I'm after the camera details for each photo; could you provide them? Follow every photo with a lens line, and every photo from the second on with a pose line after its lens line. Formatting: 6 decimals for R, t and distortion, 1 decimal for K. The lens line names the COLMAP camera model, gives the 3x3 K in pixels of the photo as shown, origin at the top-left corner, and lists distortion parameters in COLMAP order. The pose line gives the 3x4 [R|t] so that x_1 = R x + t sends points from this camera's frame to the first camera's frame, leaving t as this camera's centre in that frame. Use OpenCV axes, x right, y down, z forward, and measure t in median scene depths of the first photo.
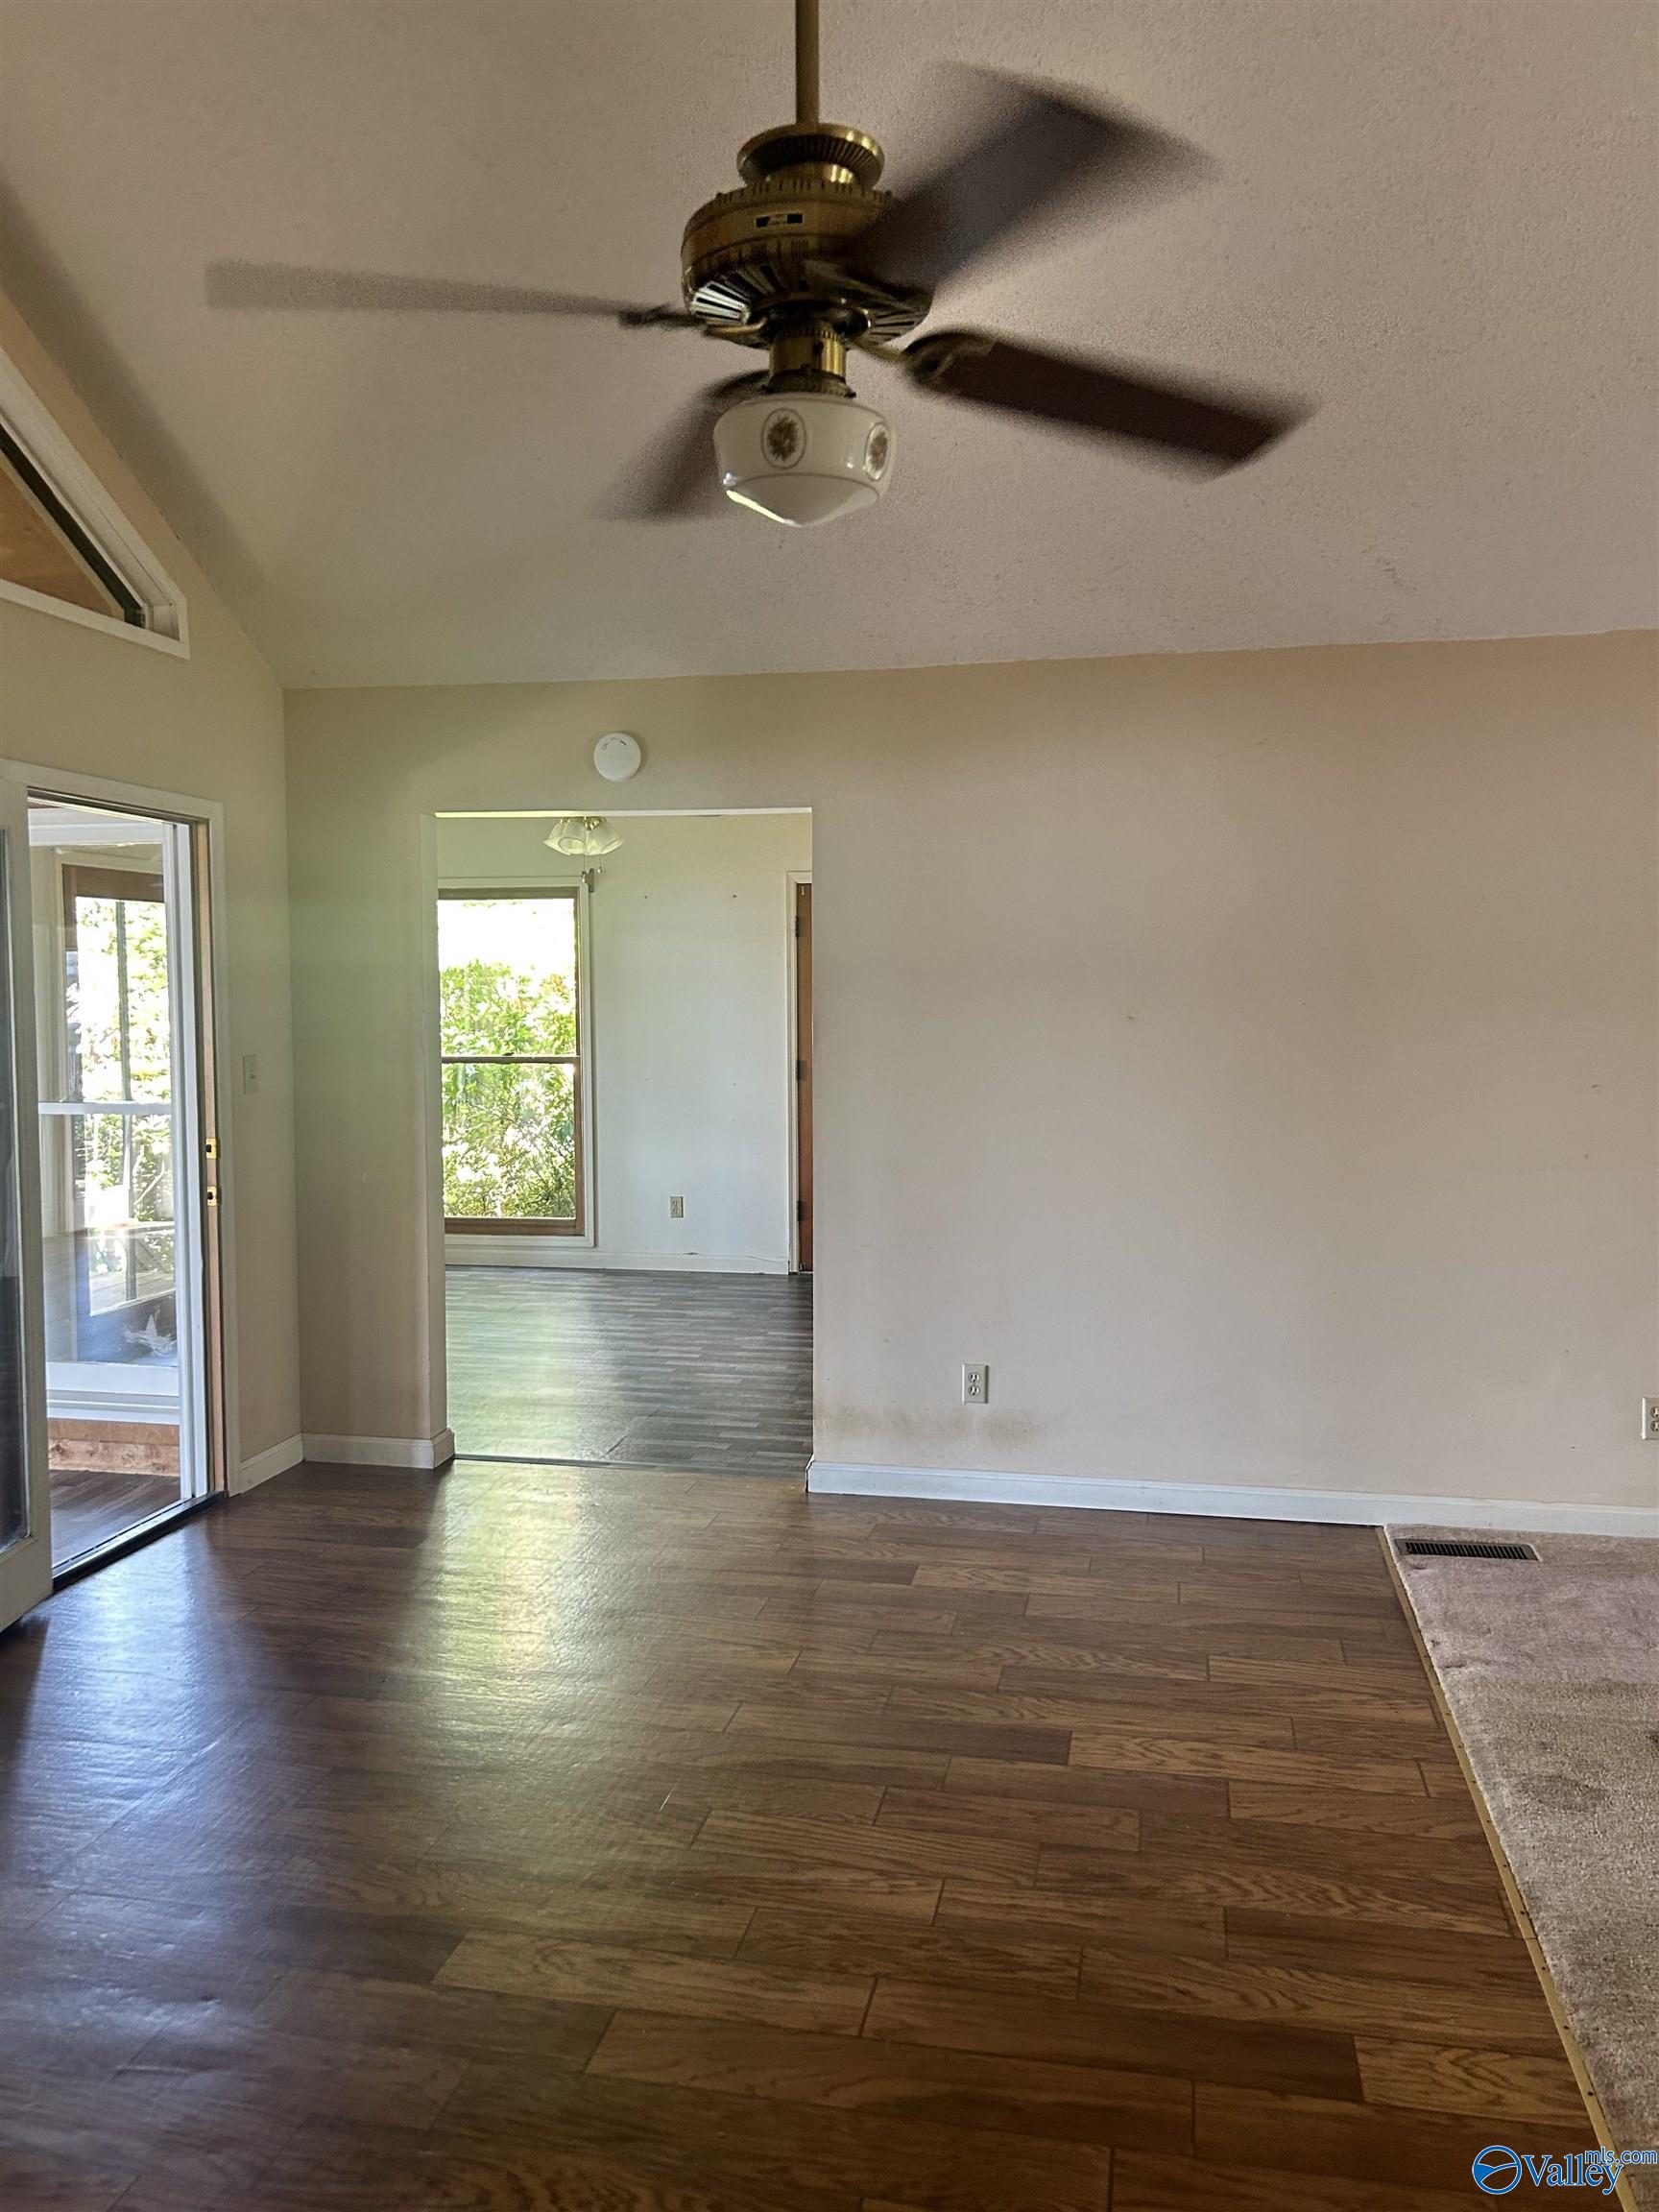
lens RADIAL K [[1650.5, 0, 841.0], [0, 1650.5, 1103.1], [0, 0, 1]] dist [0.041165, -0.038883]
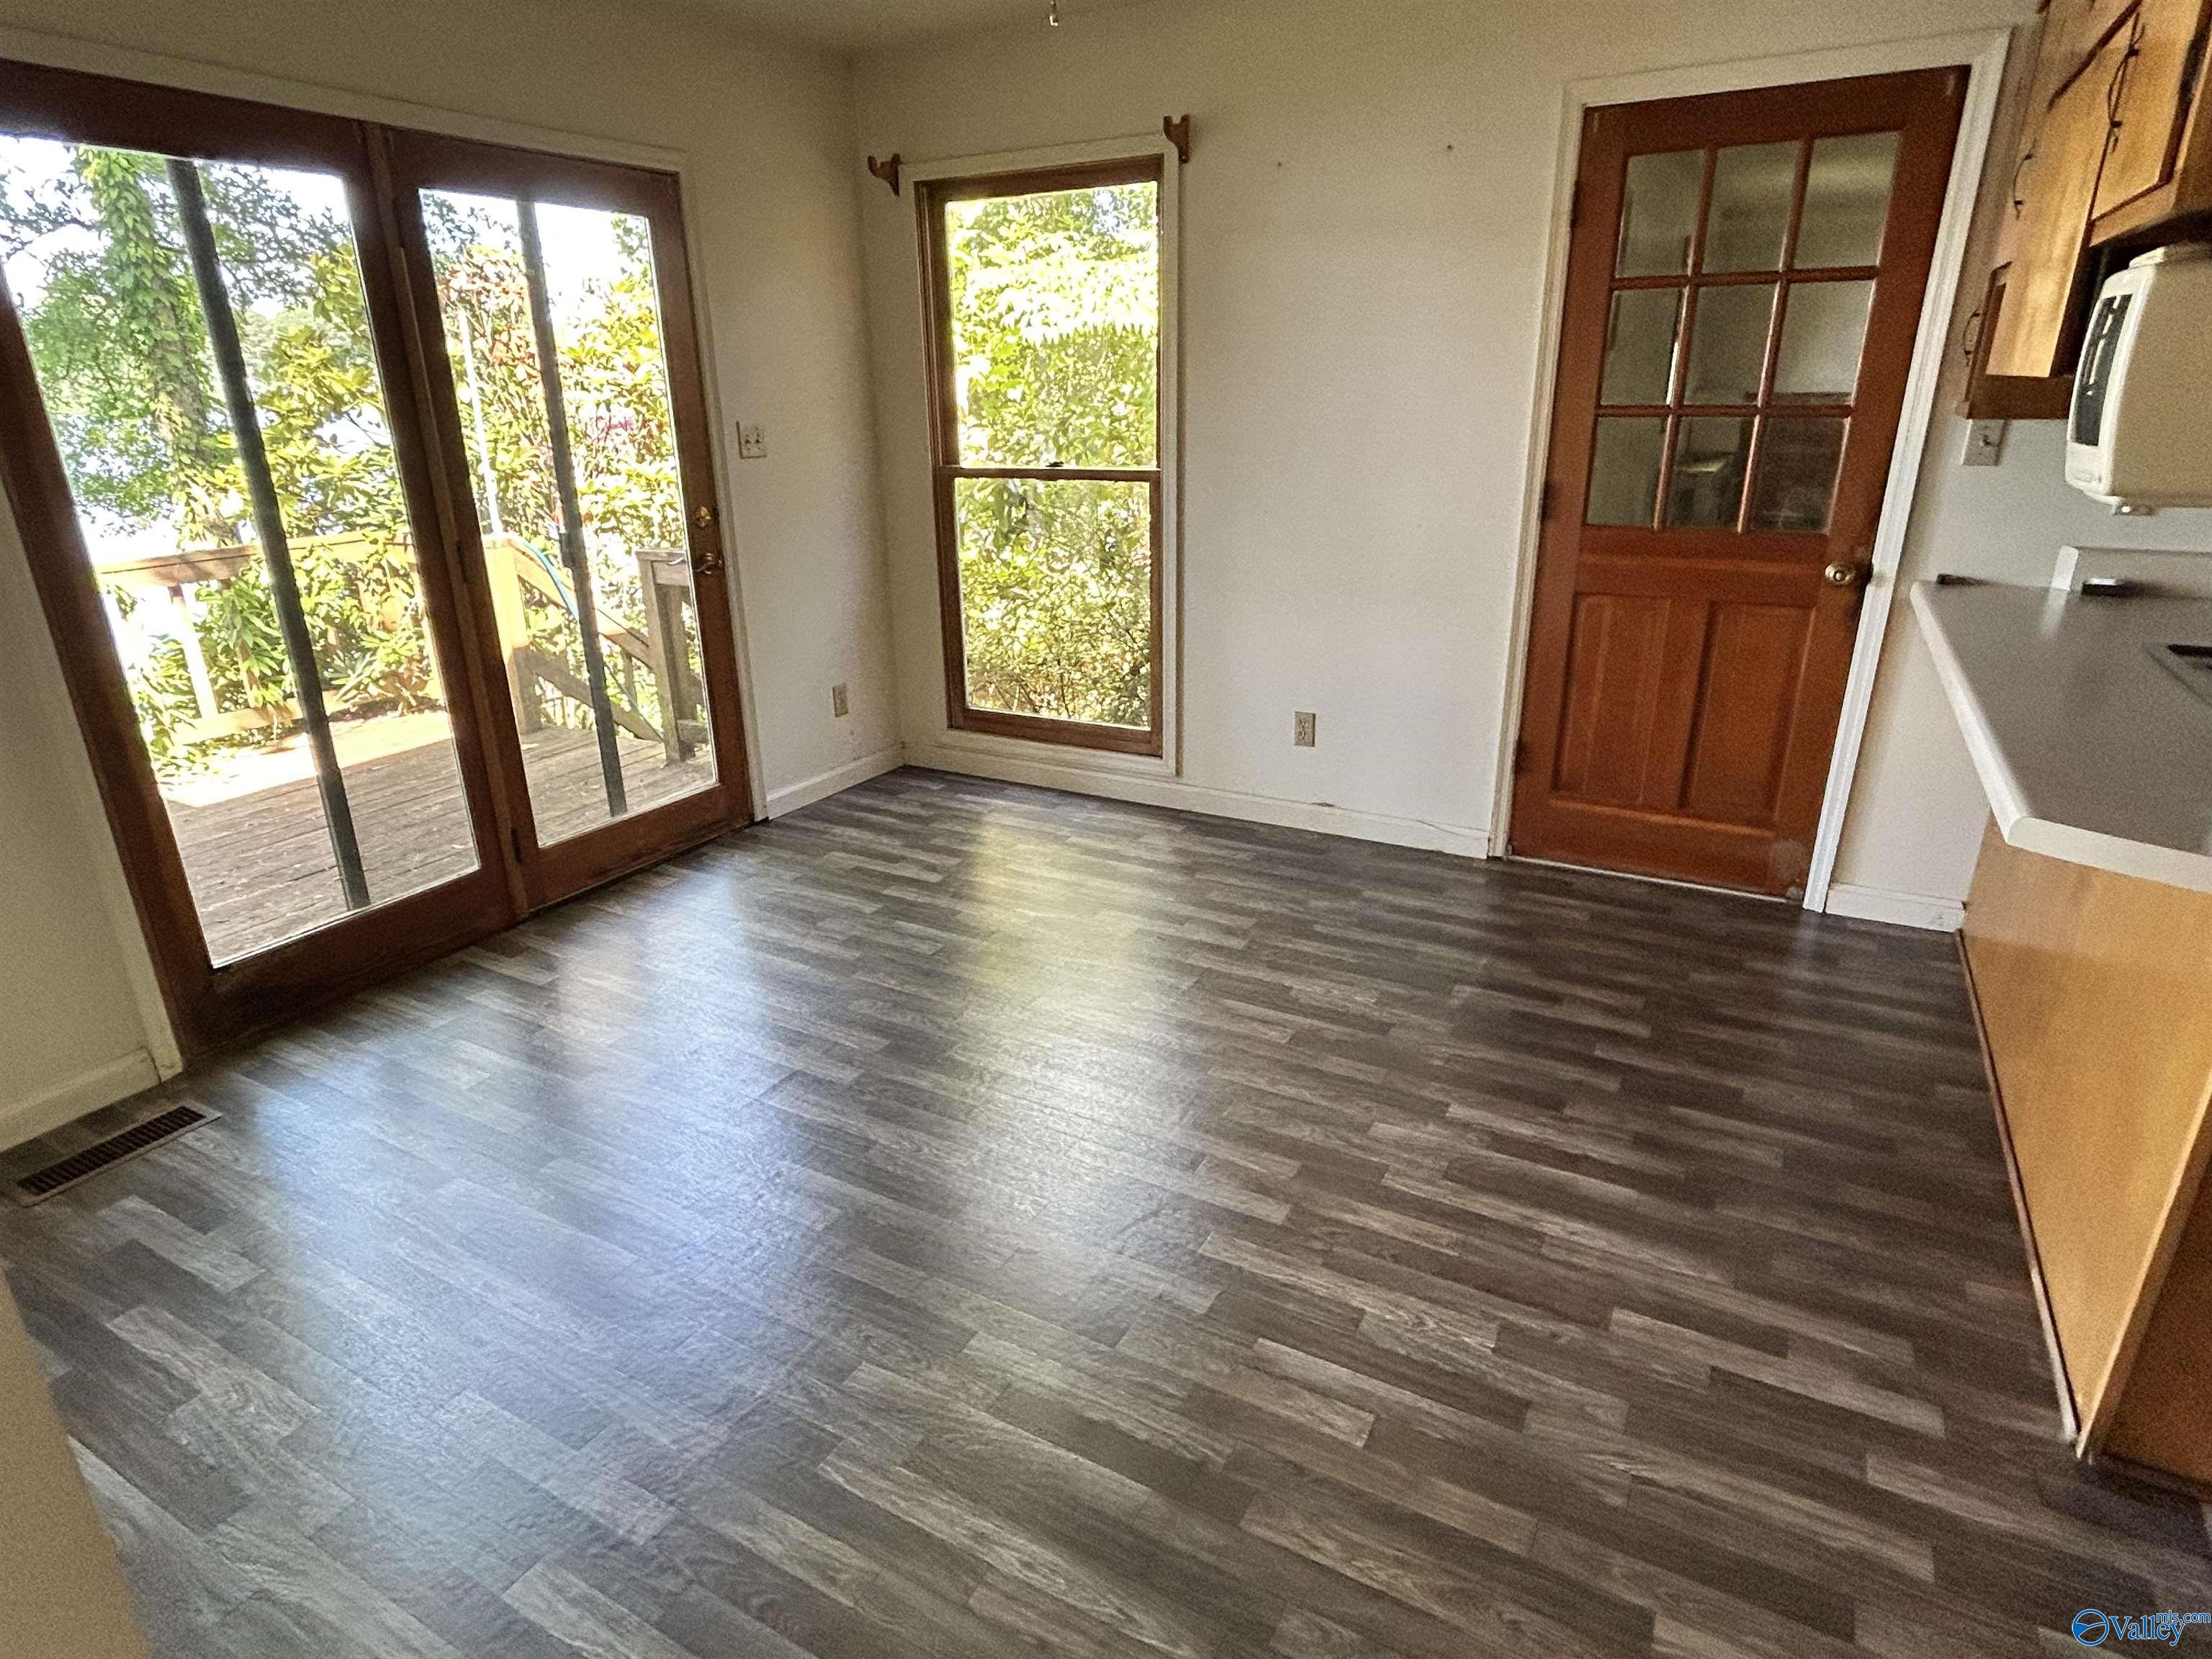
lens RADIAL K [[1211.3, 0, 1114.0], [0, 1211.3, 832.5], [0, 0, 1]] dist [0.005704, 0.000609]
pose [[0.956297, 0.091608, -0.277675, -0.038779], [-0.009835, 0.959194, 0.282578, -0.026209], [0.292231, -0.267497, 0.918176, 0.550367]]
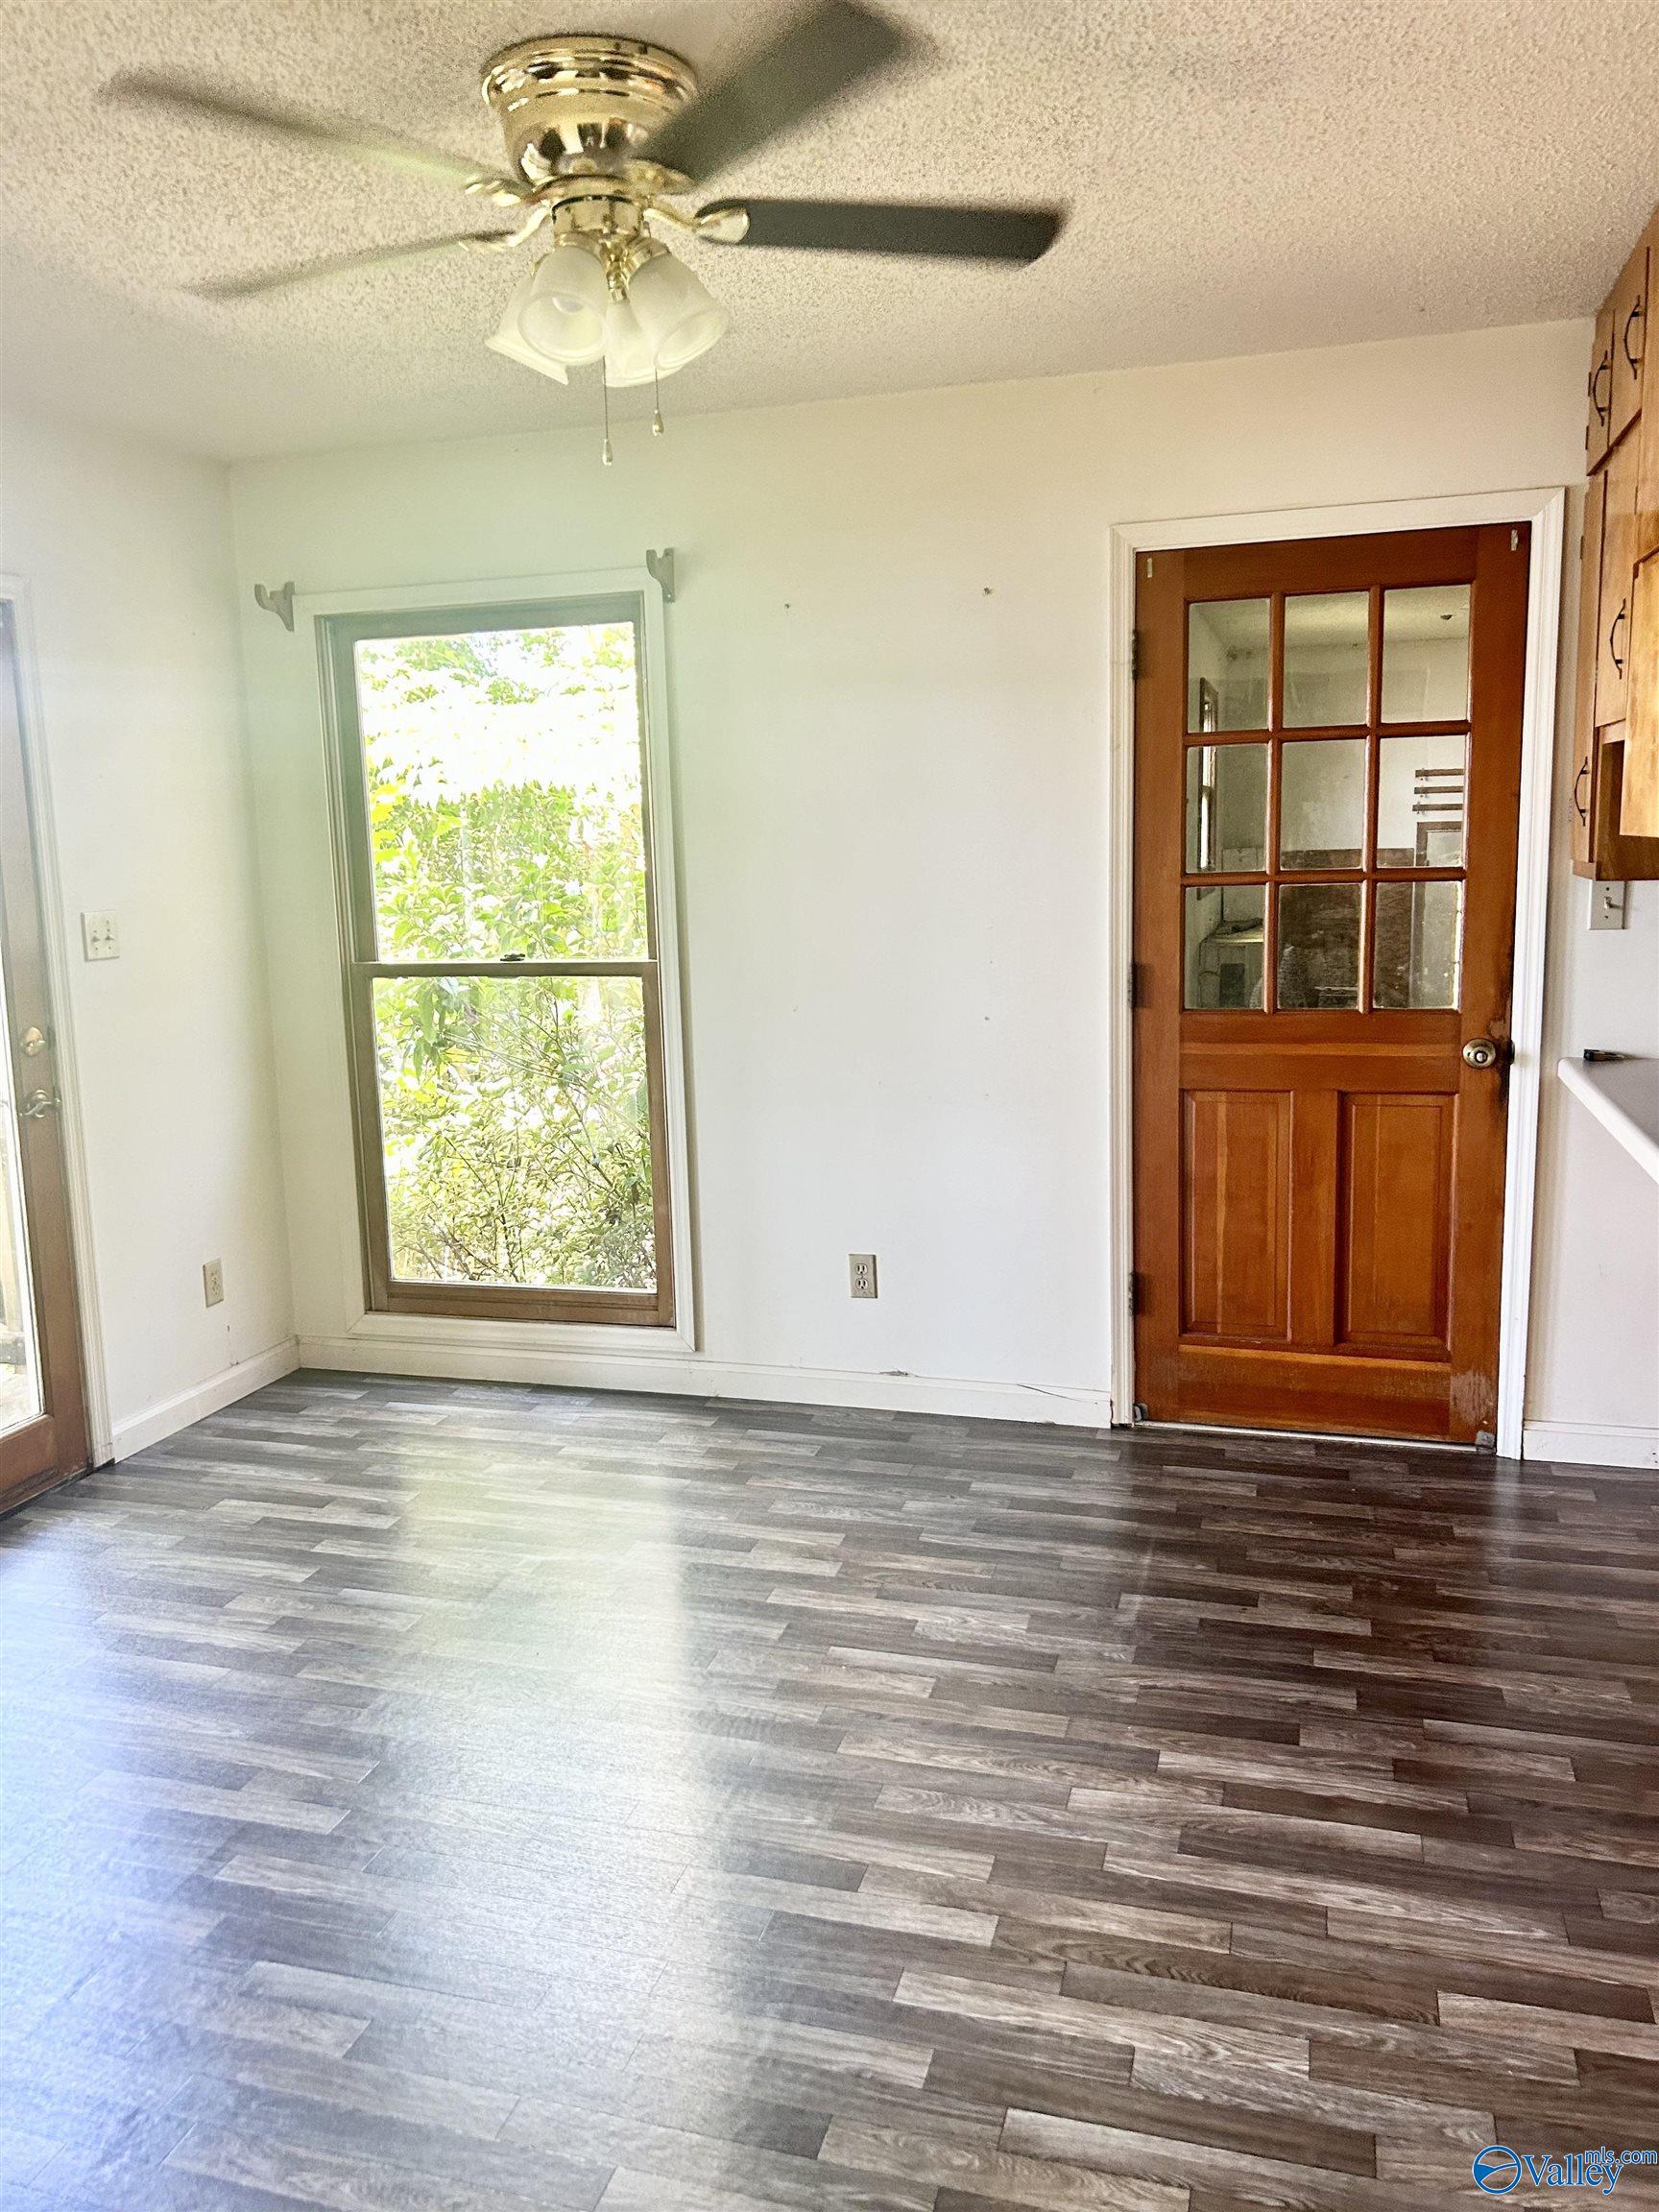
lens RADIAL K [[1650.5, 0, 811.2], [0, 1650.5, 1110.7], [0, 0, 1]] dist [0.041165, -0.038883]
pose [[0.995532, -0.011187, -0.093760, -0.069207], [0.019786, 0.995628, 0.091284, -0.027764], [0.092329, -0.092732, 0.991401, 0.528342]]
